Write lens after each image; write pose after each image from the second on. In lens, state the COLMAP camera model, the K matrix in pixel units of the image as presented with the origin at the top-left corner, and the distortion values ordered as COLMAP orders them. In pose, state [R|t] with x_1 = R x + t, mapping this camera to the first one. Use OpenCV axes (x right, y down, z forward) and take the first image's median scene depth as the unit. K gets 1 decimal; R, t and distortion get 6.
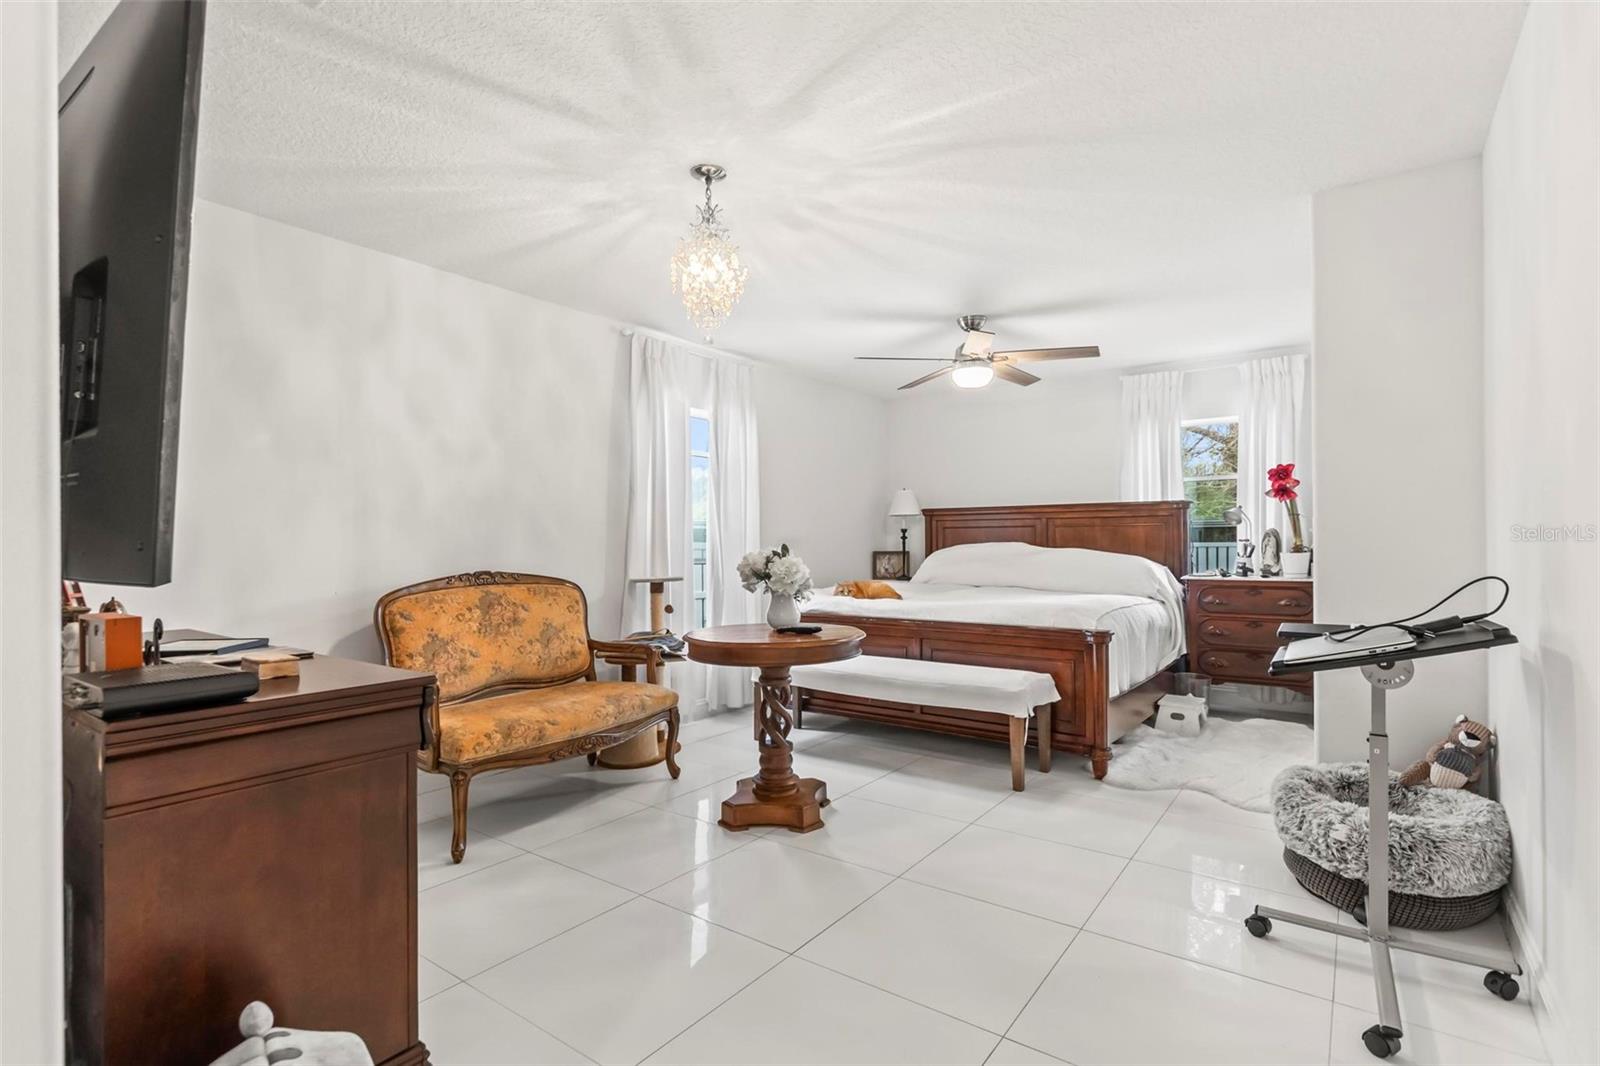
lens RADIAL K [[768.7, 0, 807.5], [0, 768.7, 541.0], [0, 0, 1]] dist [-0.001877, 0.000003]
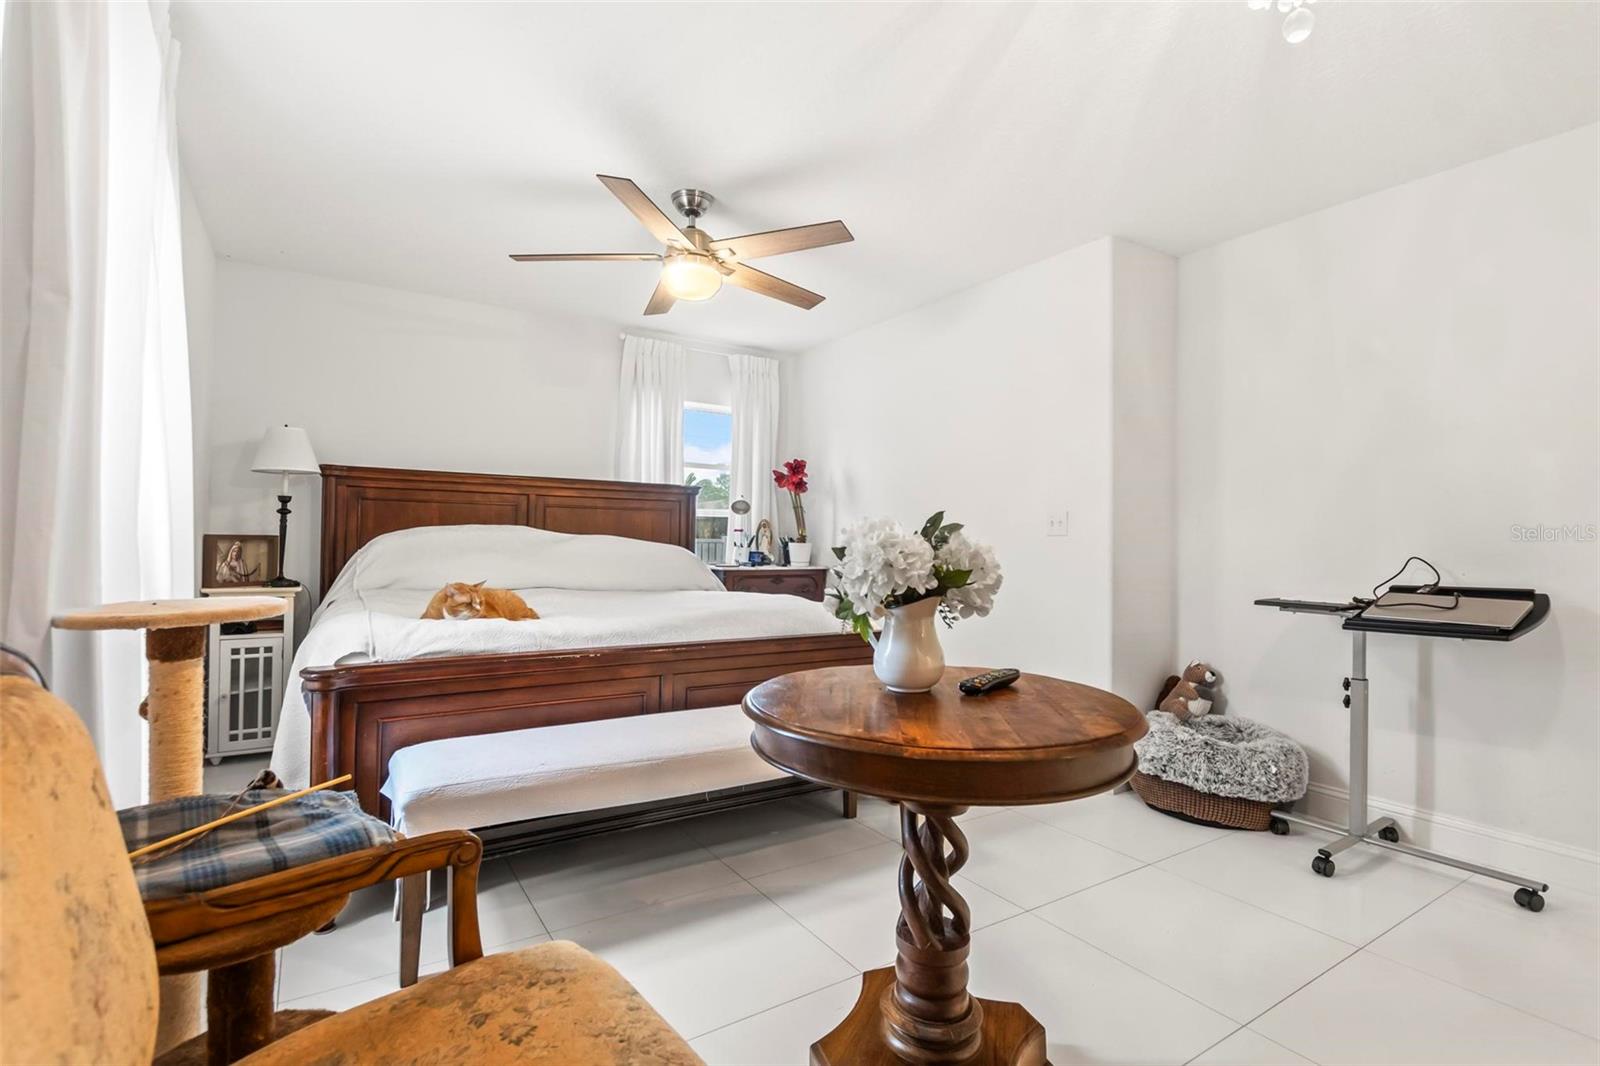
lens RADIAL K [[748.0, 0, 804.0], [0, 748.0, 535.5], [0, 0, 1]] dist [0.017891, 0.000347]
pose [[0.360666, 0.017186, 0.932537, -0.332472], [-0.019049, 0.999757, -0.011058, 0.016200], [-0.932500, -0.013776, 0.360906, 0.592861]]
